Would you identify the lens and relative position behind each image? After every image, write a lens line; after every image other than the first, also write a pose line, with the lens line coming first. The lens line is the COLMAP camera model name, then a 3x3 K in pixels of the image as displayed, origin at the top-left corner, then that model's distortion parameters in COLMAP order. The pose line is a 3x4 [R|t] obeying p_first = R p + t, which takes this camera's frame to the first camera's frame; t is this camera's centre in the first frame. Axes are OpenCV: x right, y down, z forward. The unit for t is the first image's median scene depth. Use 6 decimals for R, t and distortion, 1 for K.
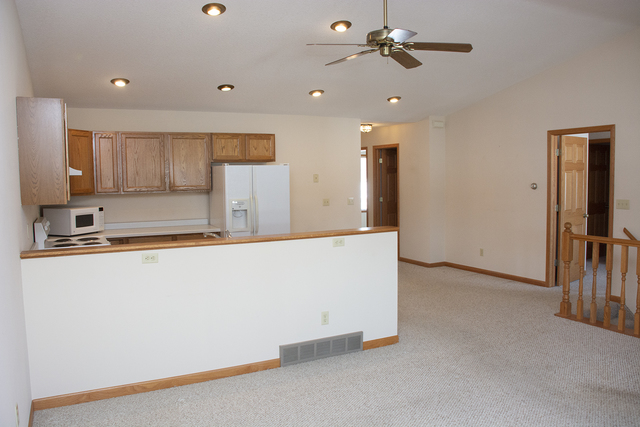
lens RADIAL K [[500.7, 0, 313.4], [0, 500.7, 214.6], [0, 0, 1]] dist [-0.153870, 0.113130]
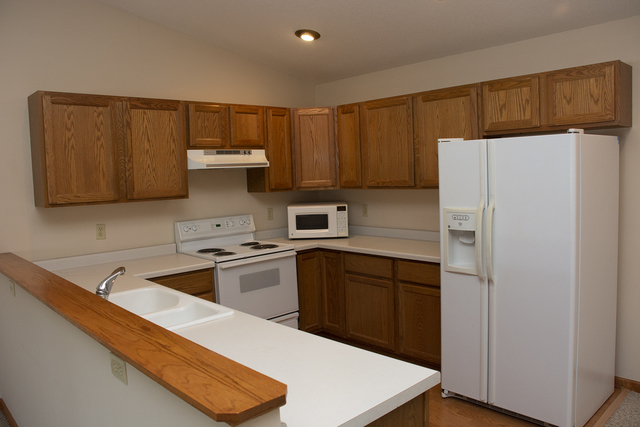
lens RADIAL K [[500.7, 0, 313.4], [0, 500.7, 214.6], [0, 0, 1]] dist [-0.153870, 0.113130]
pose [[0.261560, 0.085602, -0.961384, 0.306307], [-0.040285, 0.996160, 0.077738, -0.060970], [0.964346, 0.018396, 0.264004, 0.765940]]
